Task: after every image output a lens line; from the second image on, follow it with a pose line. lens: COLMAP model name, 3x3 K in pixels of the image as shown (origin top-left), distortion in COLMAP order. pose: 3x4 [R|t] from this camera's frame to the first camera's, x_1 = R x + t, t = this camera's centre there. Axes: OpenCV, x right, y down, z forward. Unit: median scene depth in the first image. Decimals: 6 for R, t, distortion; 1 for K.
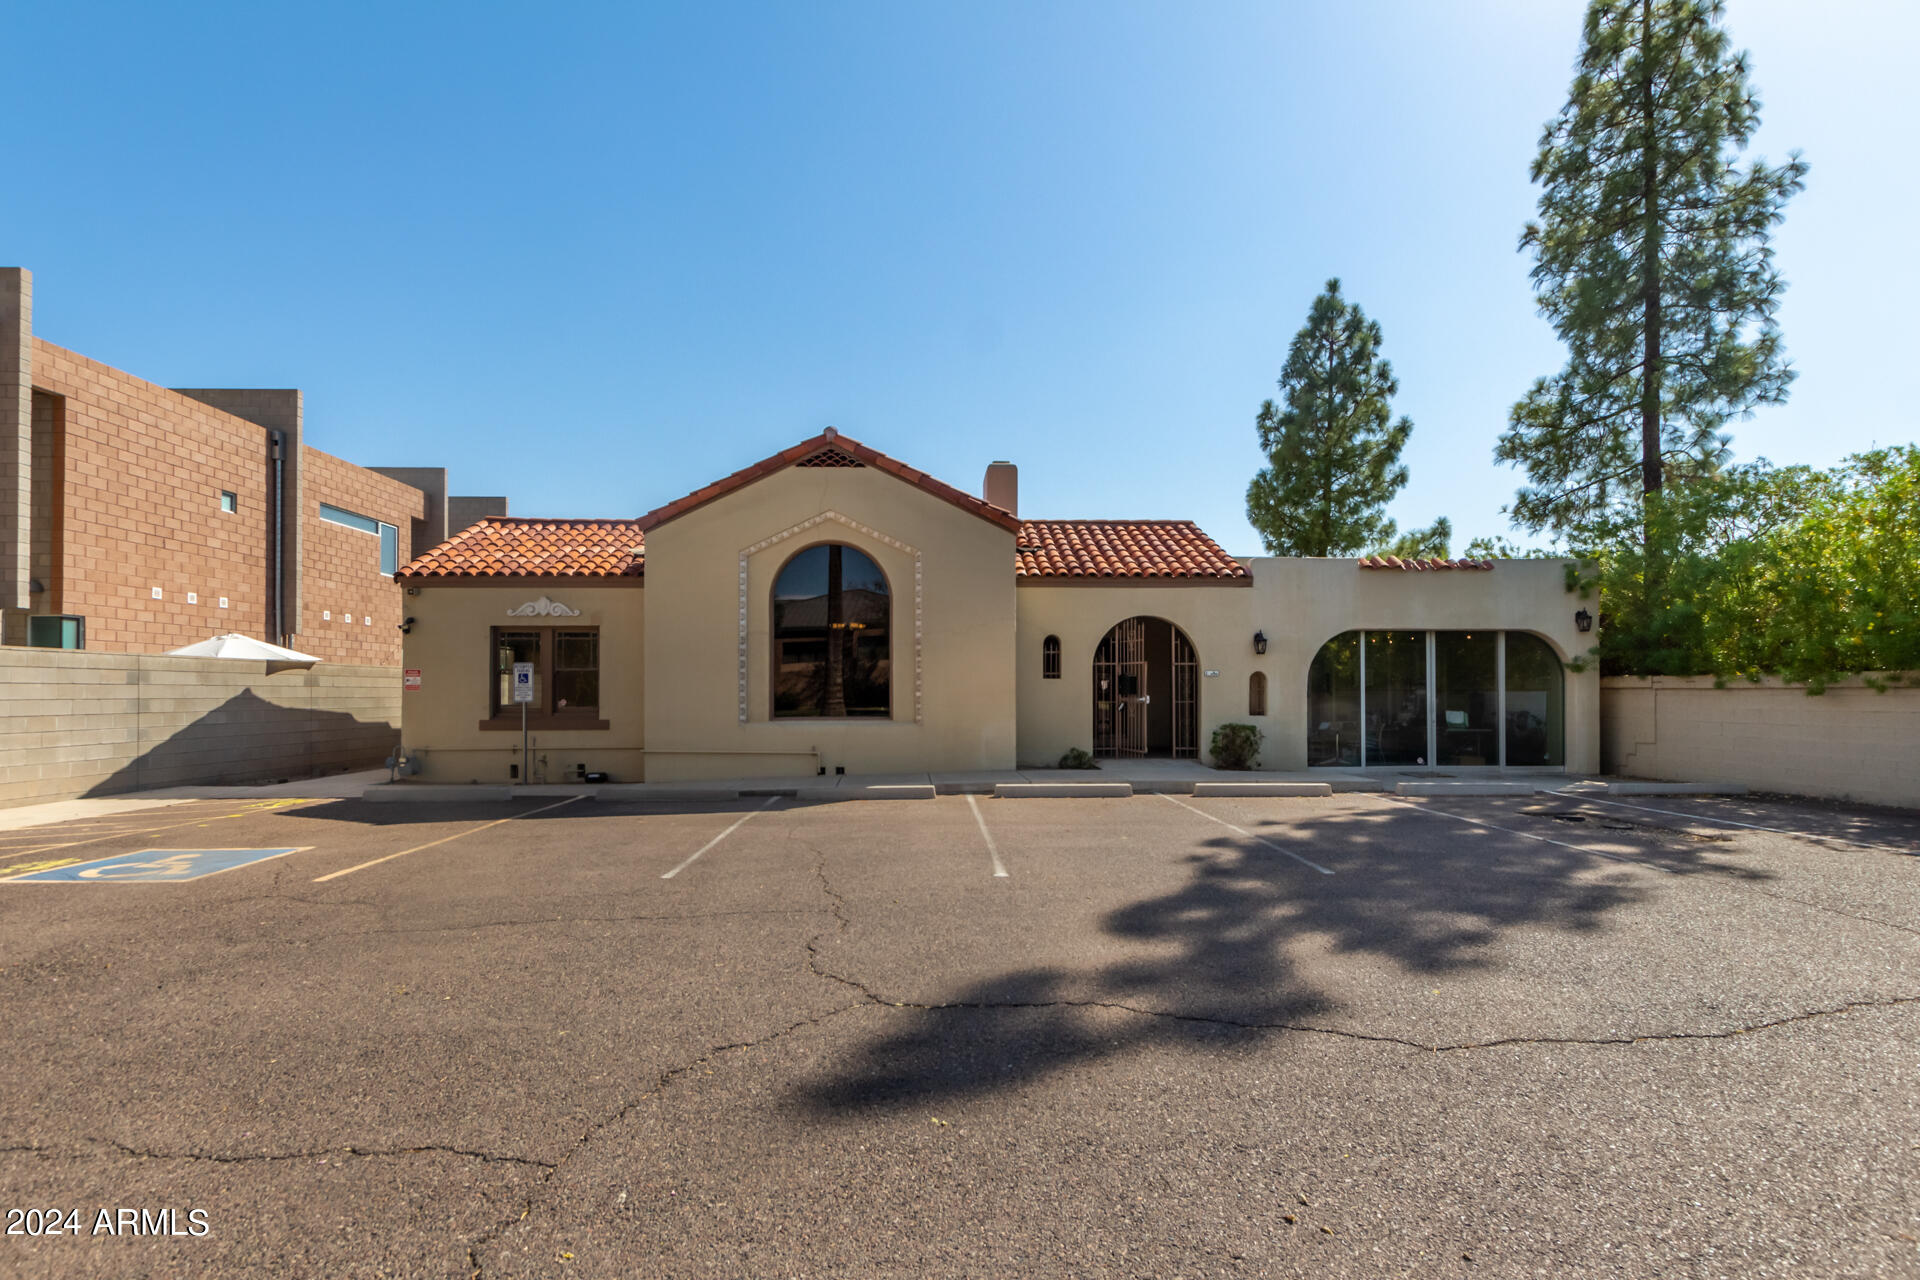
lens RADIAL K [[917.0, 0, 964.8], [0, 917.0, 676.0], [0, 0, 1]] dist [0.006243, -0.003414]
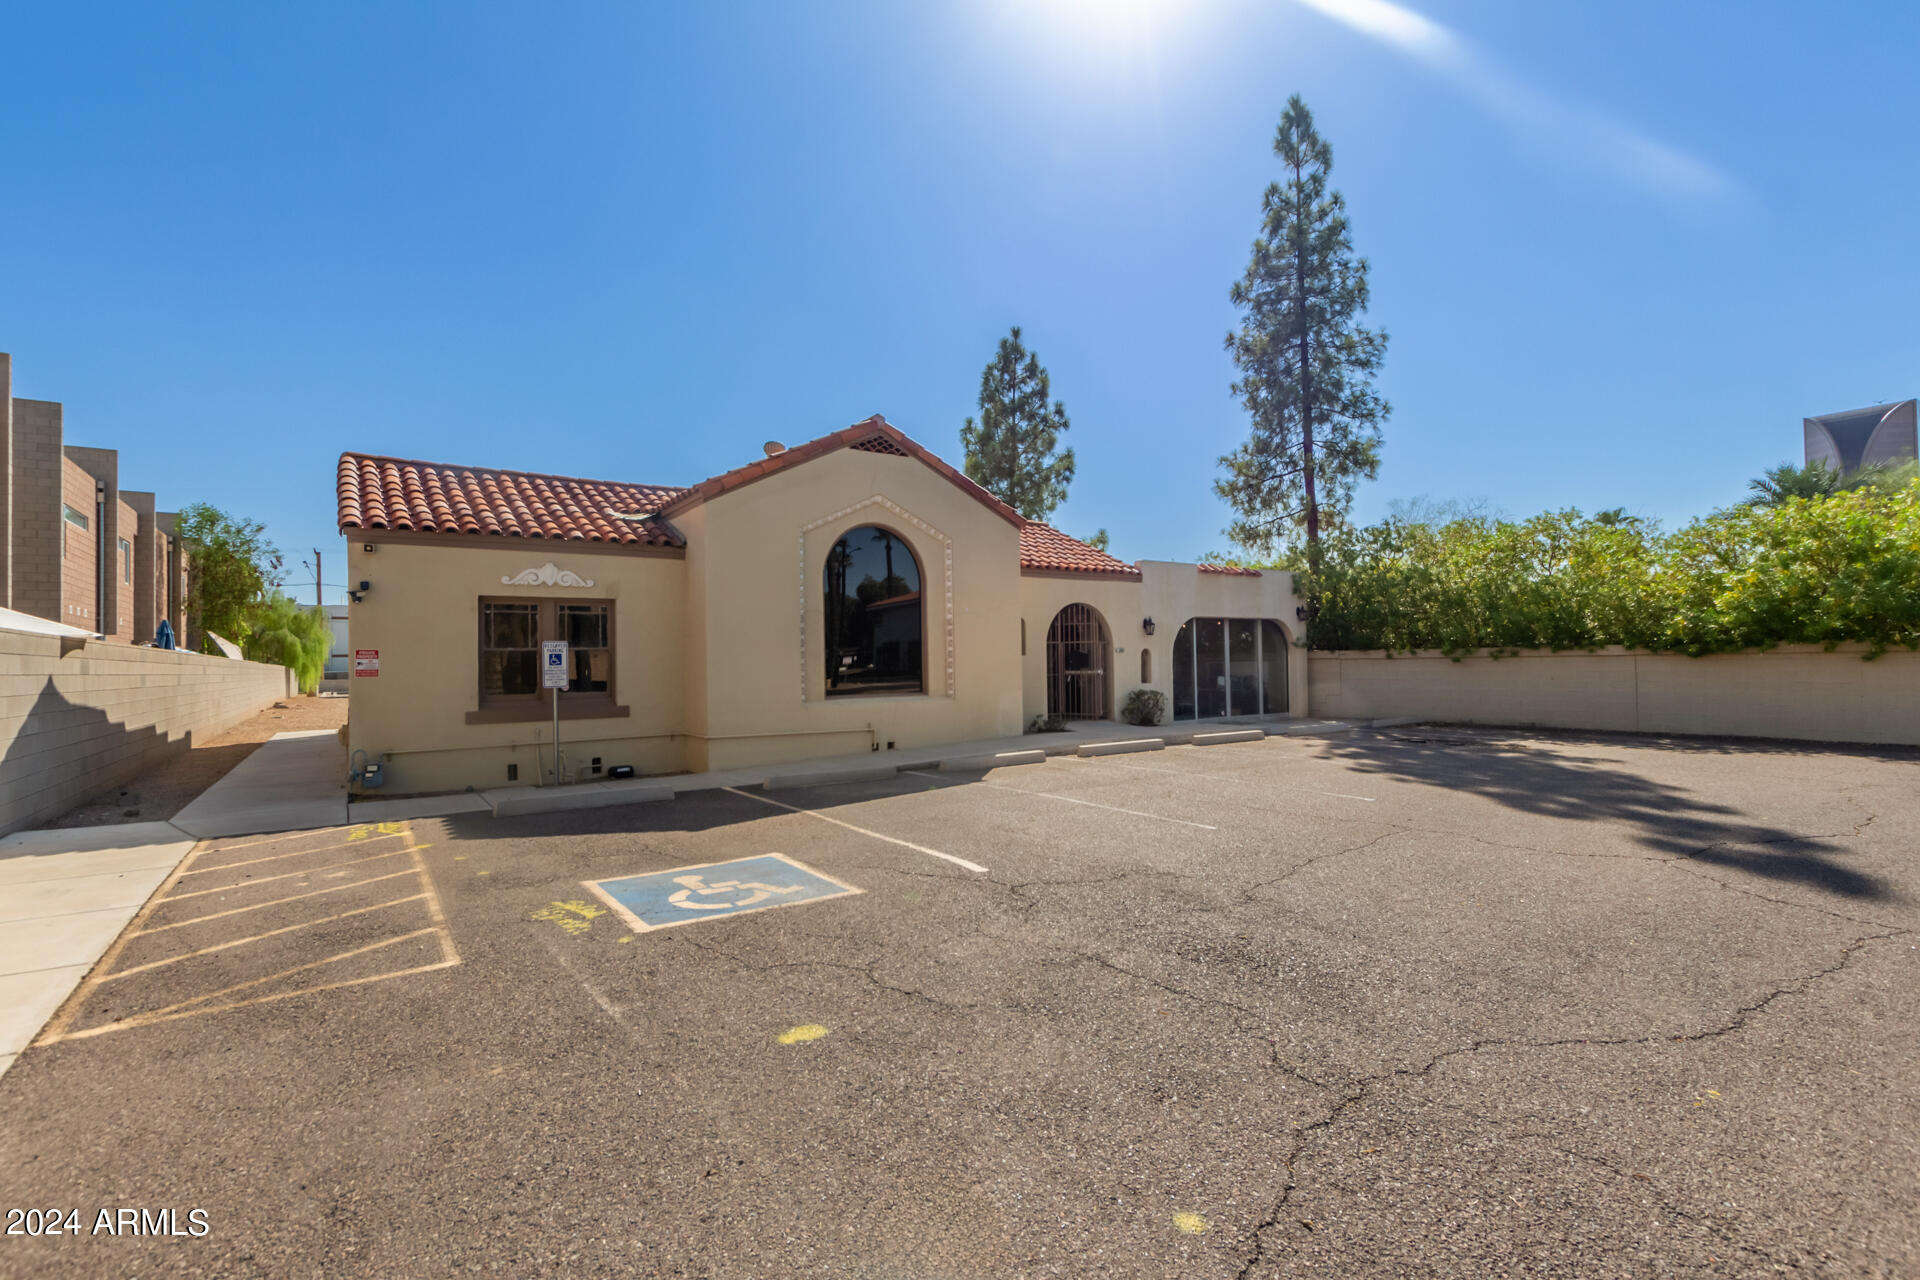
lens RADIAL K [[878.1, 0, 967.7], [0, 878.1, 637.4], [0, 0, 1]] dist [0.005068, -0.000204]
pose [[0.838745, 0.003921, 0.544510, -0.556351], [0.003821, 0.999907, -0.013087, -0.005442], [-0.544510, 0.013057, 0.838652, 0.107245]]
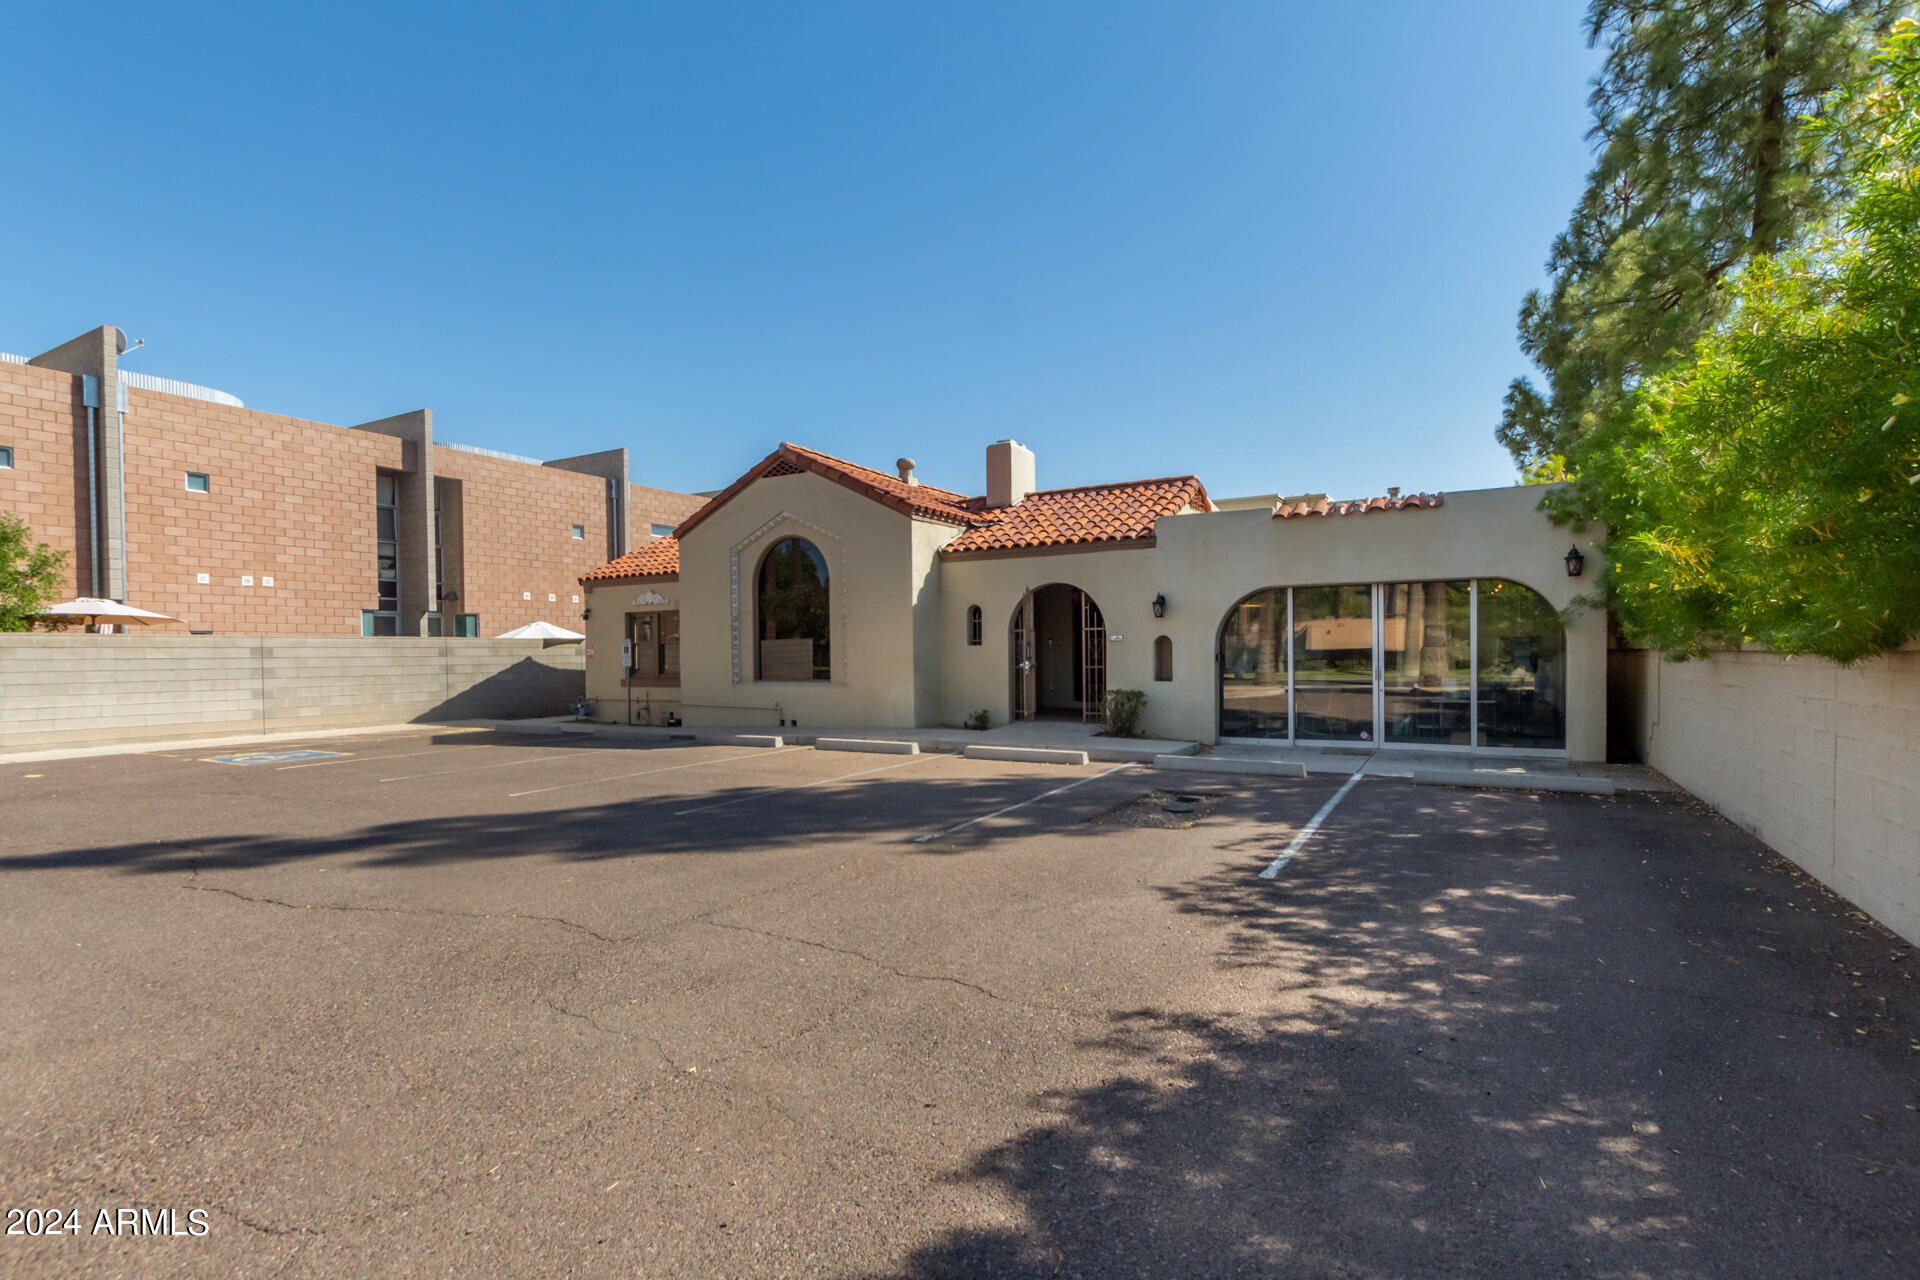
lens RADIAL K [[917.0, 0, 977.3], [0, 917.0, 658.6], [0, 0, 1]] dist [0.006243, -0.003414]
pose [[0.848820, -0.003250, -0.528672, 0.663517], [0.017428, 0.999610, 0.021838, -0.005077], [0.528395, -0.027750, 0.848545, 0.084071]]
